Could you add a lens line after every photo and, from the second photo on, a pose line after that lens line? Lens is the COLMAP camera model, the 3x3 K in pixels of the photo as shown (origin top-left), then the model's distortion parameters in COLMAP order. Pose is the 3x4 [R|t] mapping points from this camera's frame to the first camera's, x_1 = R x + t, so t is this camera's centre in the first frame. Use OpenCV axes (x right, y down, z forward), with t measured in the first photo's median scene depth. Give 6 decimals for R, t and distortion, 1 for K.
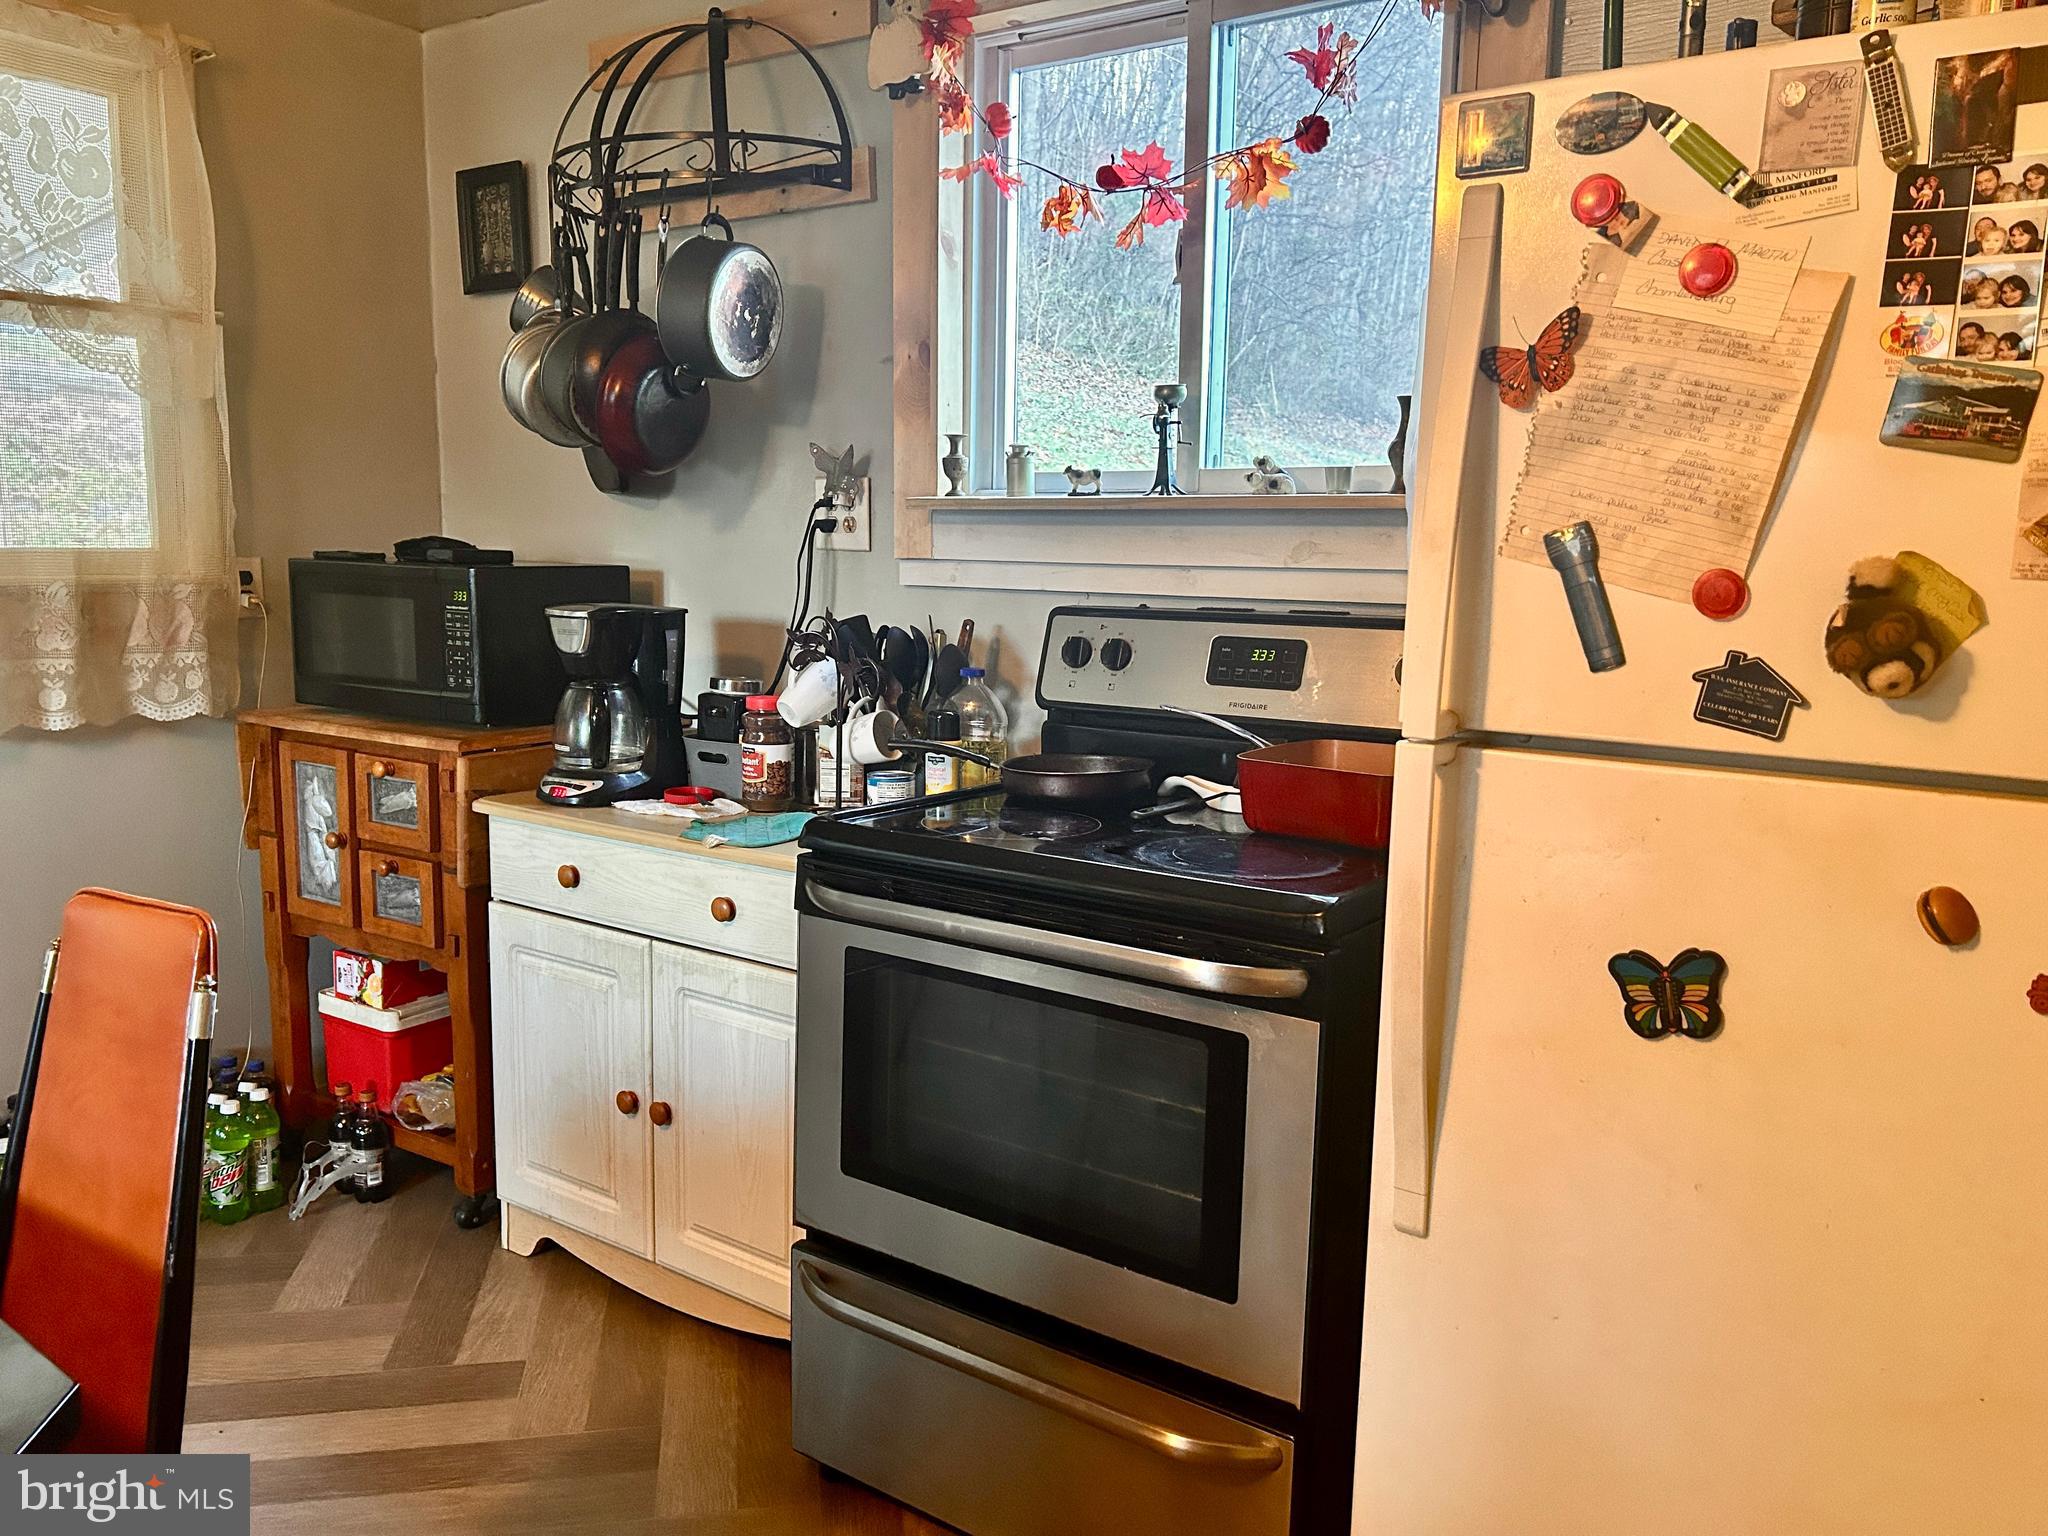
lens RADIAL K [[1527.3, 0, 977.7], [0, 1527.3, 773.4], [0, 0, 1]] dist [0.085251, -0.076898]
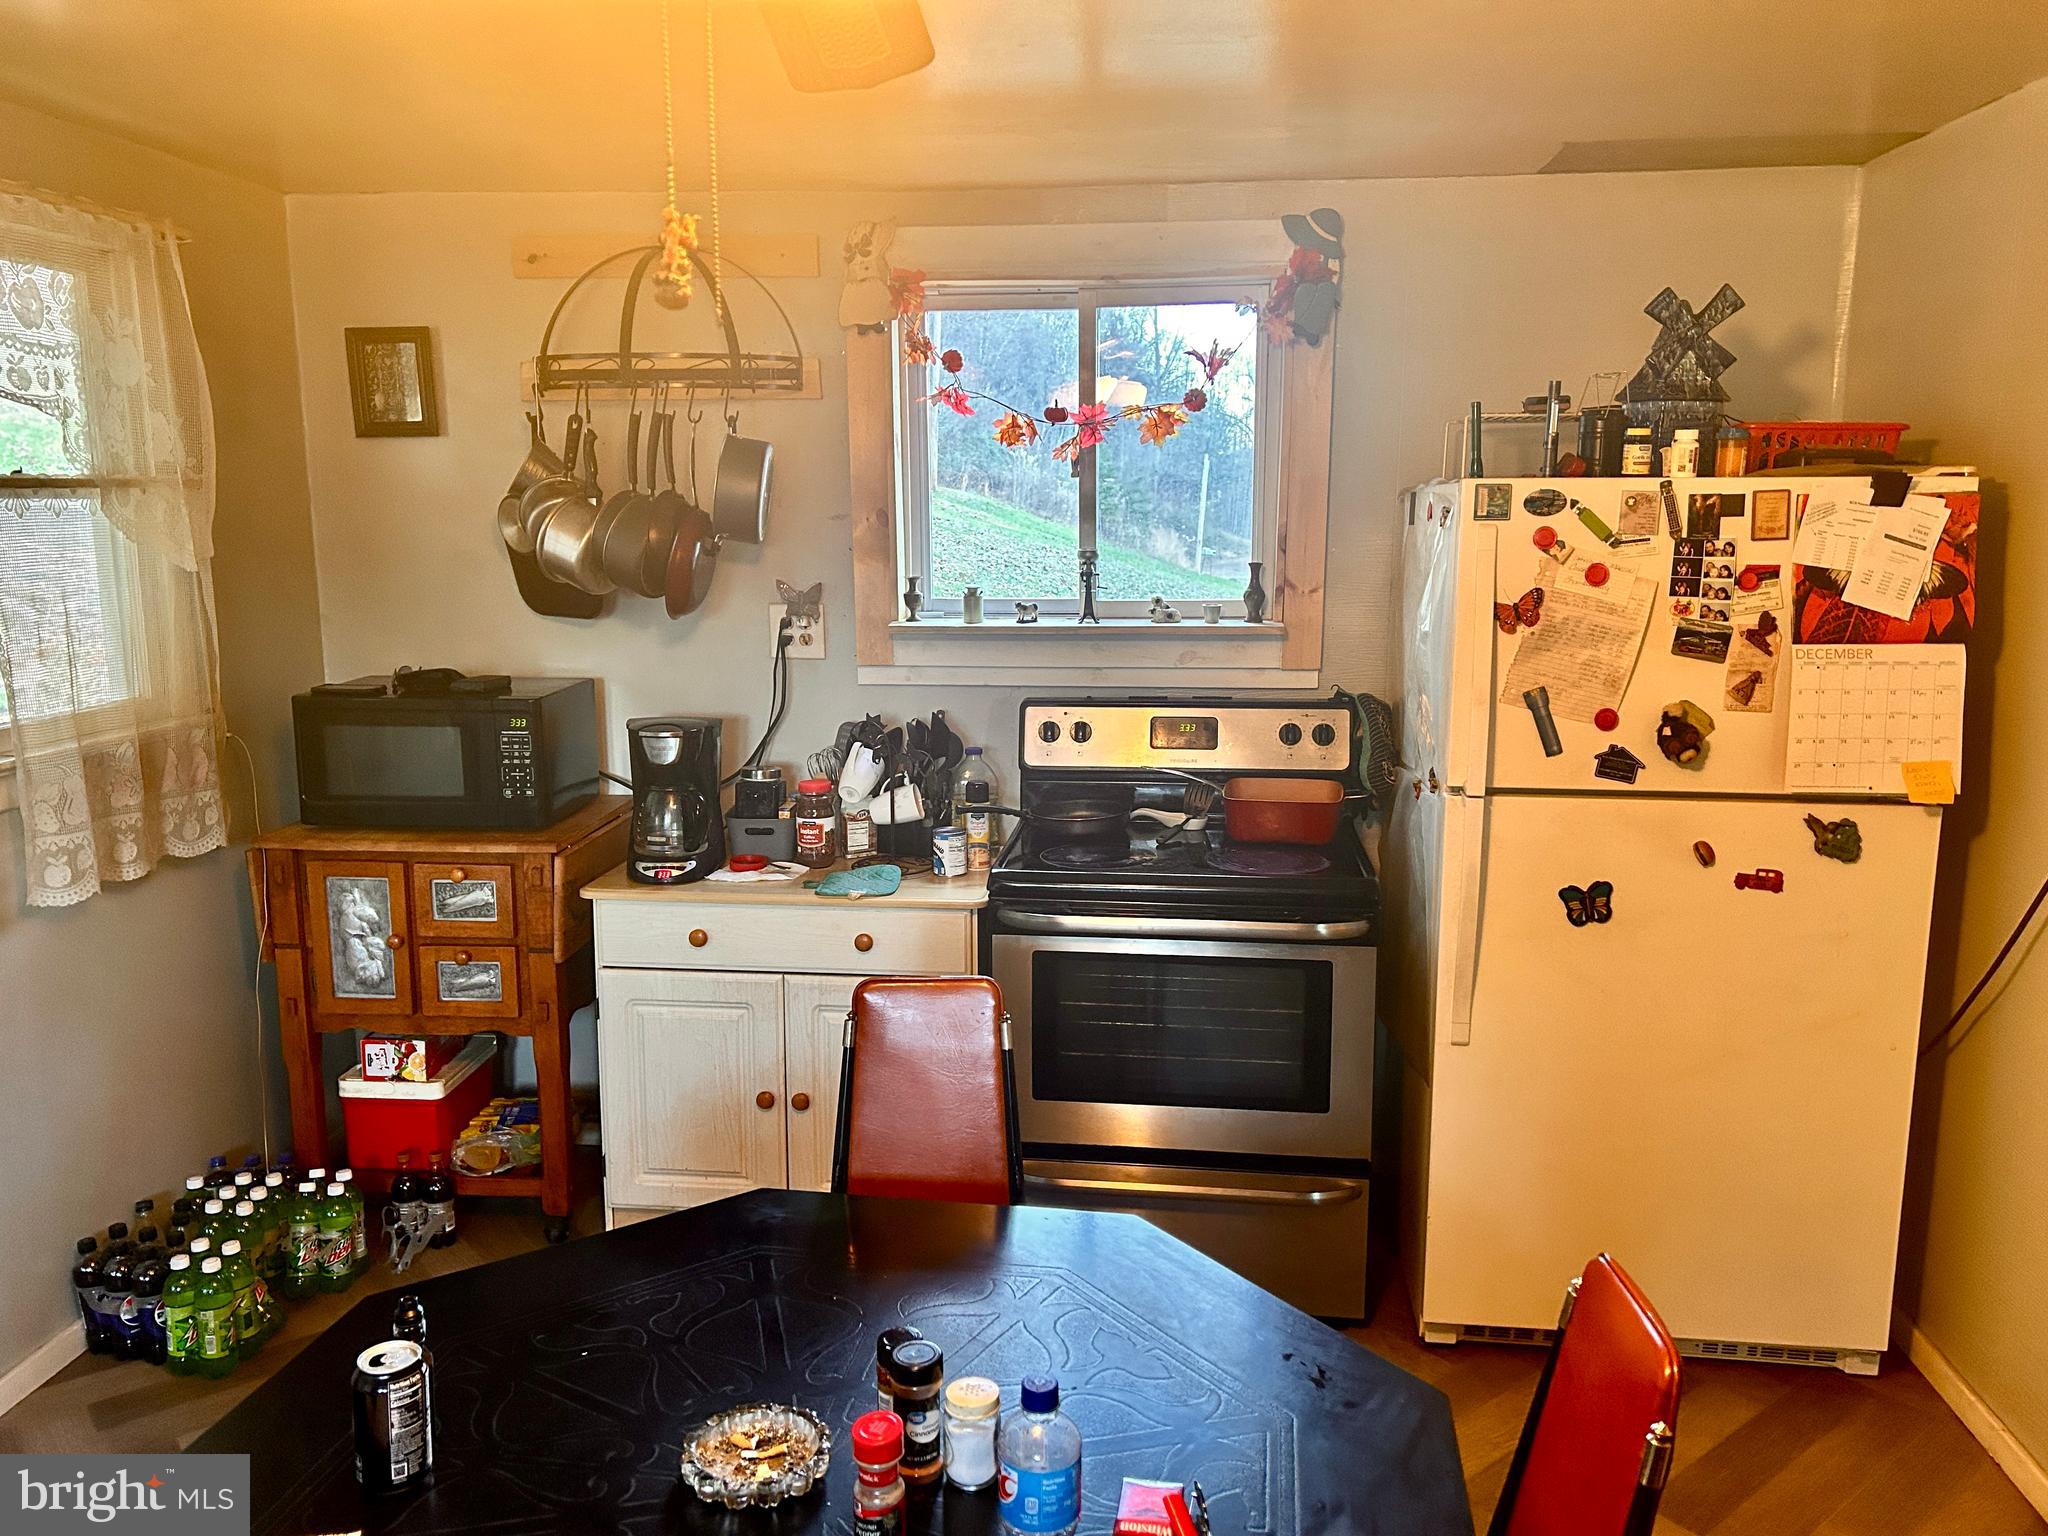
lens RADIAL K [[1527.3, 0, 977.7], [0, 1527.3, 773.4], [0, 0, 1]] dist [0.085251, -0.076898]
pose [[0.876846, -0.105459, 0.469063, -0.724086], [0.092929, 0.994424, 0.049857, -0.125845], [-0.471705, -0.000127, 0.881757, -0.274209]]
